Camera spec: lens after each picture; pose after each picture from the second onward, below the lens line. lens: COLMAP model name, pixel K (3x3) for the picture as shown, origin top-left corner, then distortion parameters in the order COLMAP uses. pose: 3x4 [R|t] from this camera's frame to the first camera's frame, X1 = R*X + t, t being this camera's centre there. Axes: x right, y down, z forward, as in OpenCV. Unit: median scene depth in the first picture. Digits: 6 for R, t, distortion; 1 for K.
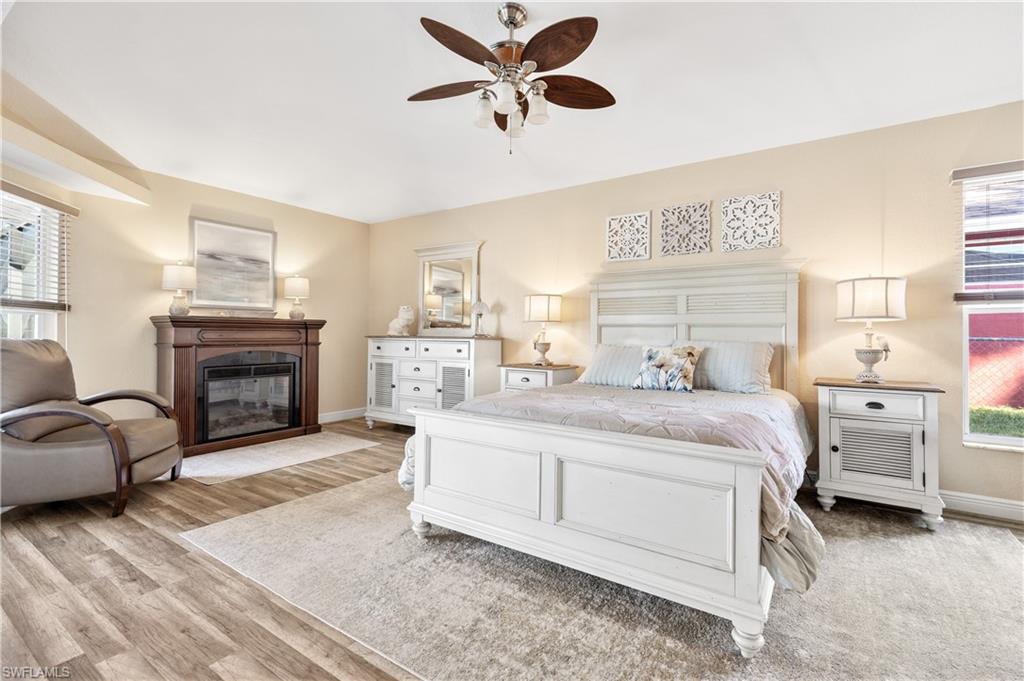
lens RADIAL K [[473.8, 0, 505.9], [0, 473.8, 329.1], [0, 0, 1]] dist [-0.011325, 0.000361]
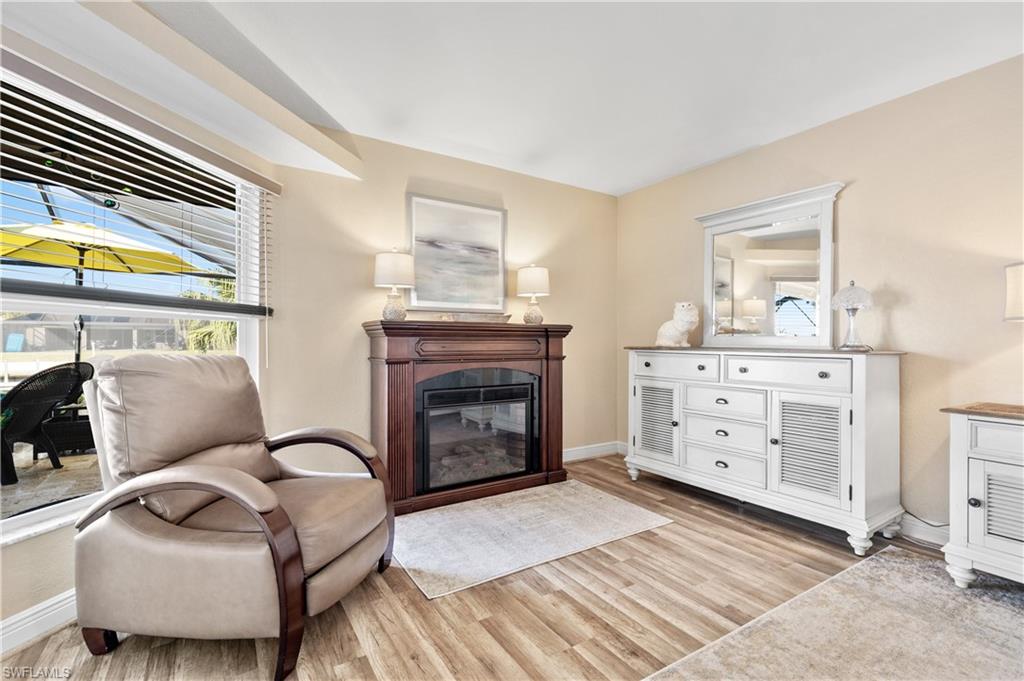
lens RADIAL K [[472.8, 0, 541.0], [0, 472.8, 339.6], [0, 0, 1]] dist [-0.000729, -0.000021]
pose [[0.944848, -0.004686, -0.327474, -0.203235], [0.006354, 0.999972, 0.004024, -0.000113], [0.327446, -0.005883, 0.944852, 0.327592]]
